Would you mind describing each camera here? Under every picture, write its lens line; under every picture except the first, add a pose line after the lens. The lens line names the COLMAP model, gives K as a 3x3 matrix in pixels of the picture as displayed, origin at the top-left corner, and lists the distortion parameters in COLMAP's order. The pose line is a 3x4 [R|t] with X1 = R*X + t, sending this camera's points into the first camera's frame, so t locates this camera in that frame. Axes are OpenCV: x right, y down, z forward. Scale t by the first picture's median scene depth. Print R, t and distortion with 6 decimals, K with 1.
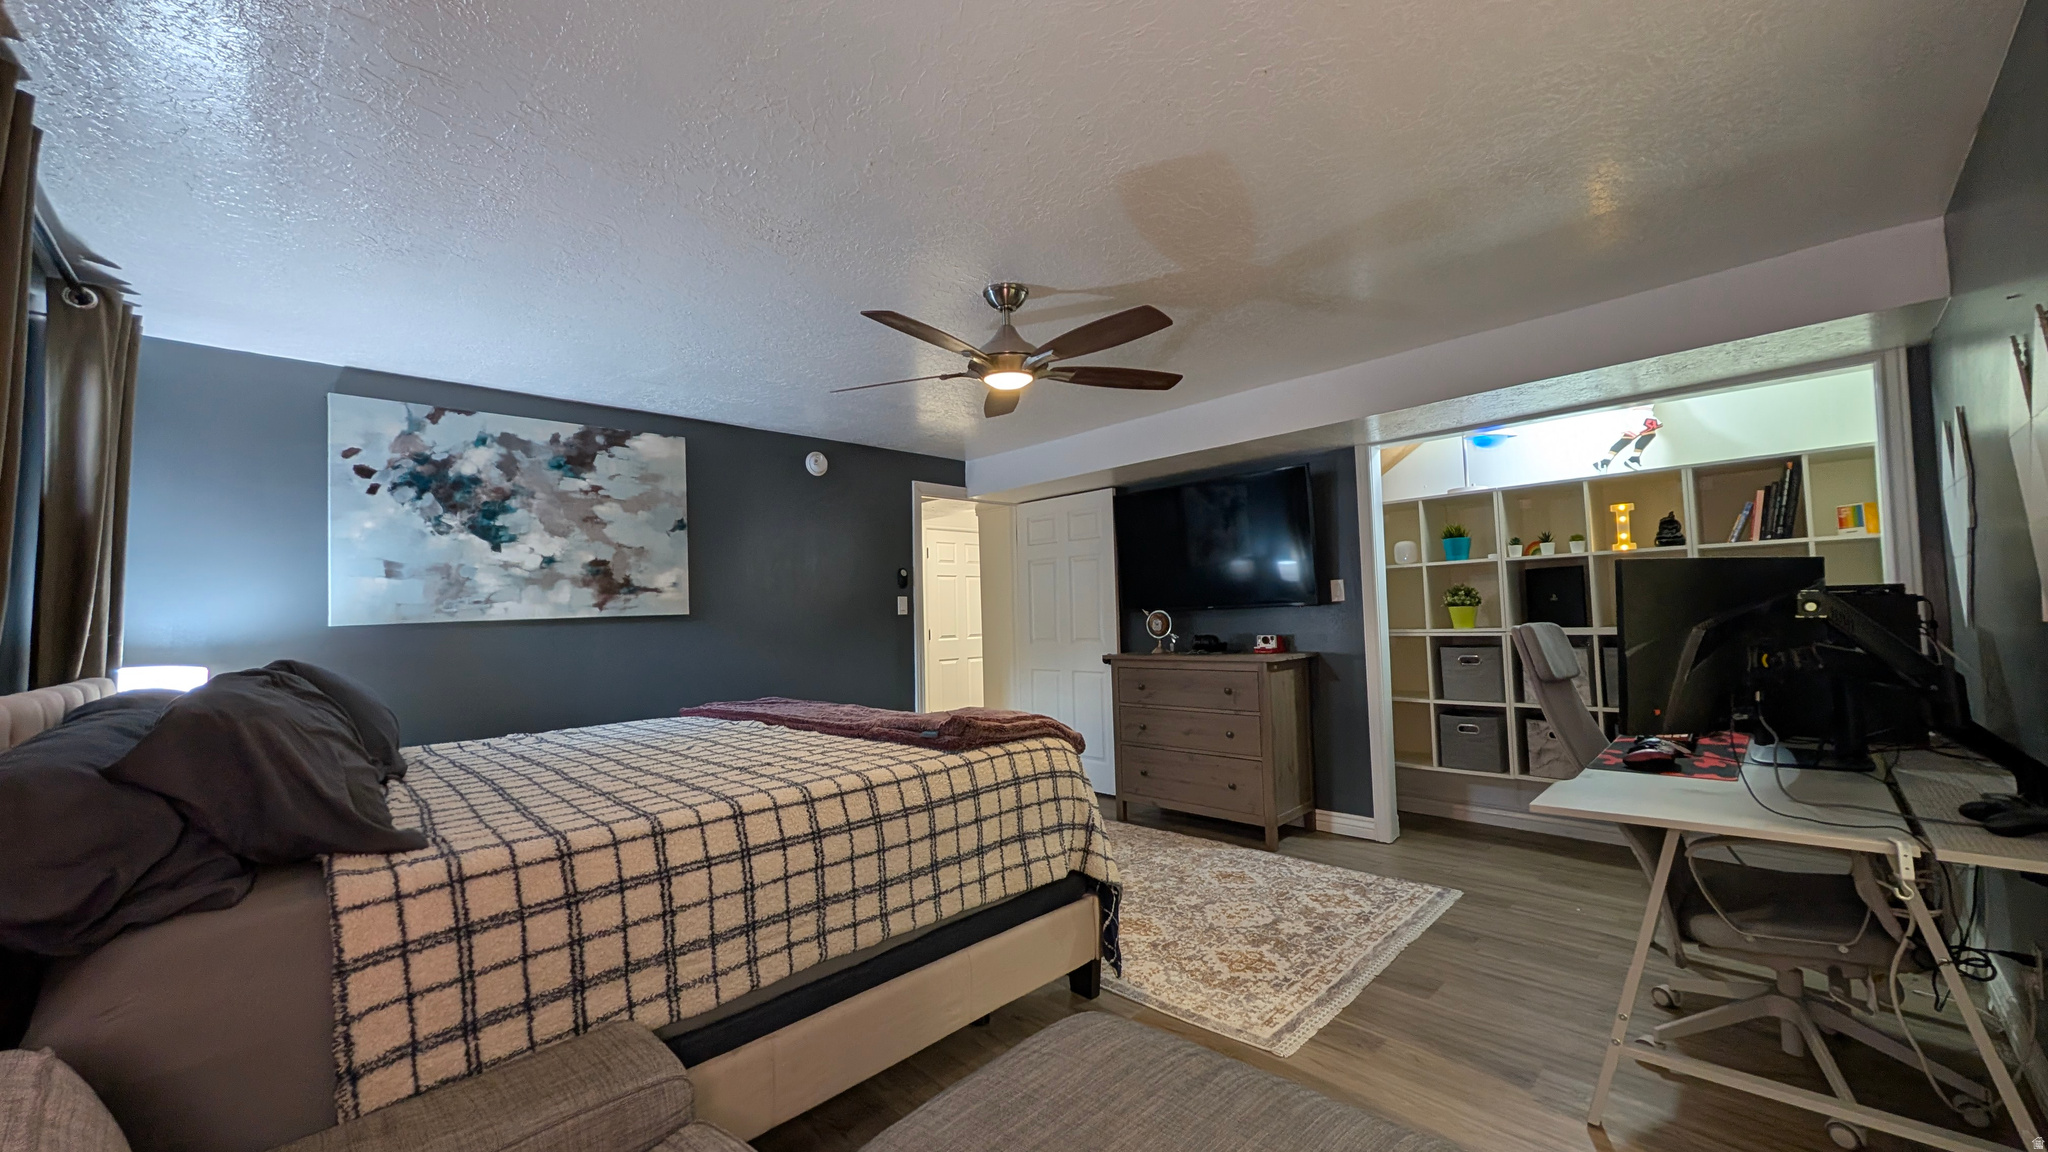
lens RADIAL K [[761.7, 0, 1033.3], [0, 761.7, 572.1], [0, 0, 1]] dist [0.000195, -0.000246]
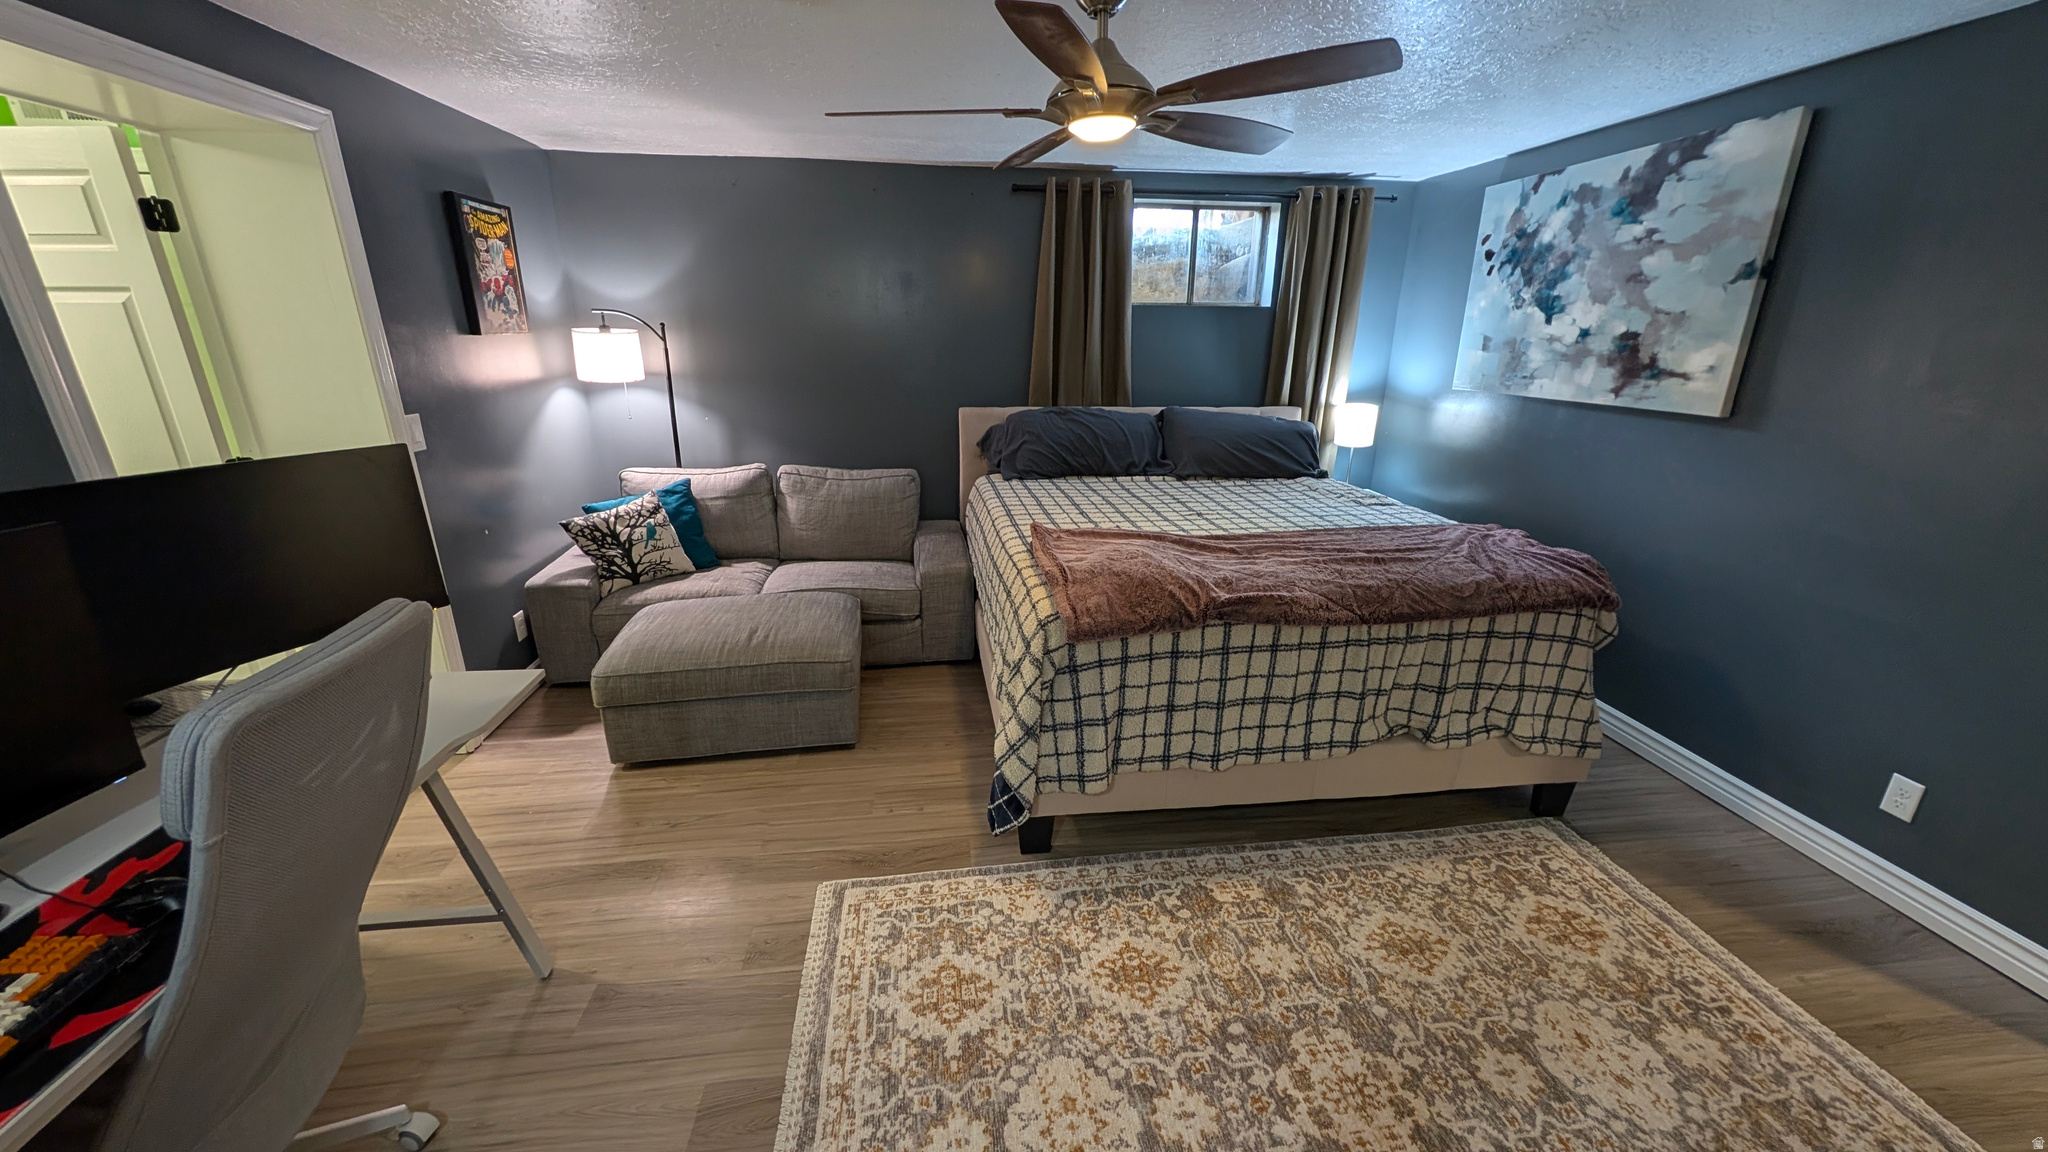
lens RADIAL K [[761.7, 0, 1021.5], [0, 761.7, 580.0], [0, 0, 1]] dist [0.000195, -0.000246]
pose [[-0.619730, 0.274967, -0.735070, 0.487642], [0.053161, 0.949172, 0.310237, -0.052129], [0.783012, 0.153186, -0.602848, 1.061576]]
